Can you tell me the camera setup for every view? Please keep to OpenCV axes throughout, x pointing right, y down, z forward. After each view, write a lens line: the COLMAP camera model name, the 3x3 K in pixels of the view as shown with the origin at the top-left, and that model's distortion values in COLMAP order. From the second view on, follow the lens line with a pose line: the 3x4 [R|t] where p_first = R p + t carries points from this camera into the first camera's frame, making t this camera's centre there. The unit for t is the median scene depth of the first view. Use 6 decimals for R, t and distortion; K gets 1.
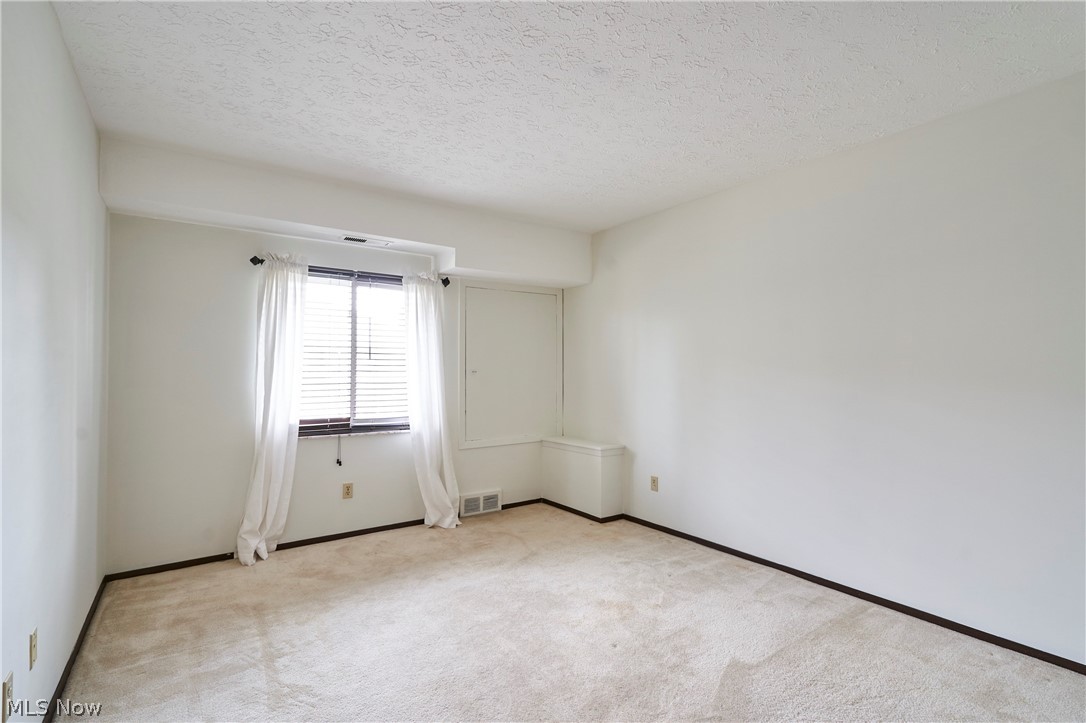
lens RADIAL K [[503.5, 0, 542.3], [0, 503.5, 362.2], [0, 0, 1]] dist [-0.003035, 0.002308]
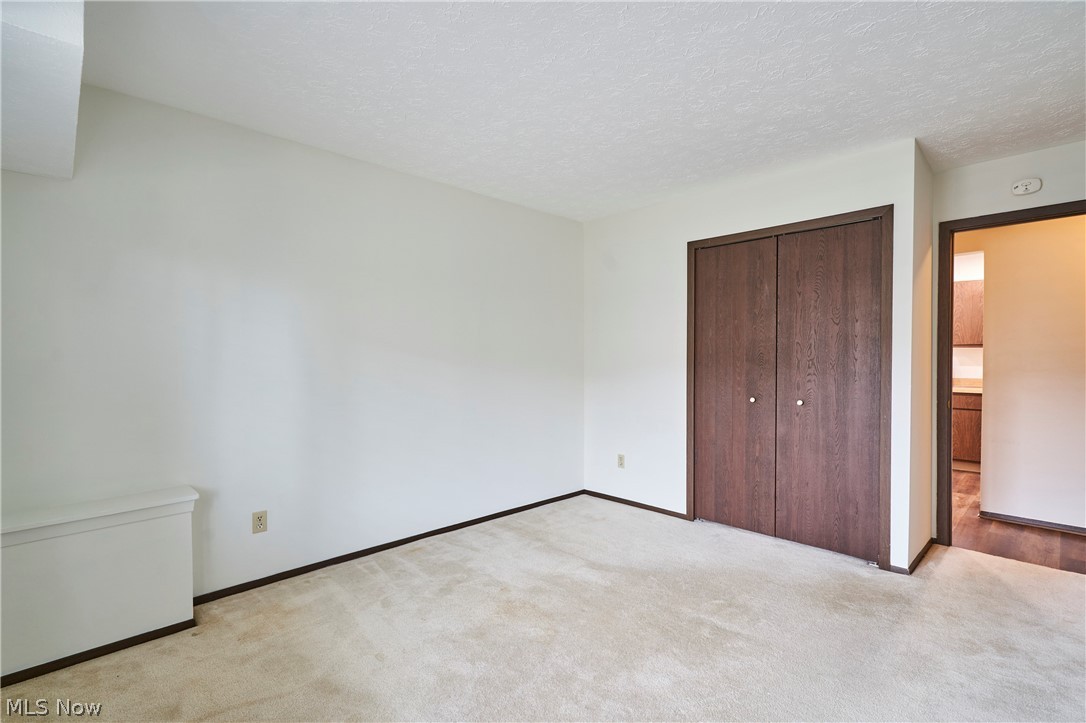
lens RADIAL K [[503.5, 0, 542.2], [0, 503.5, 359.9], [0, 0, 1]] dist [-0.003035, 0.002308]
pose [[-0.148268, -0.009997, 0.988897, -0.588658], [-0.012123, 0.999892, 0.008291, 0.002991], [-0.988873, -0.010759, -0.148373, 0.794319]]
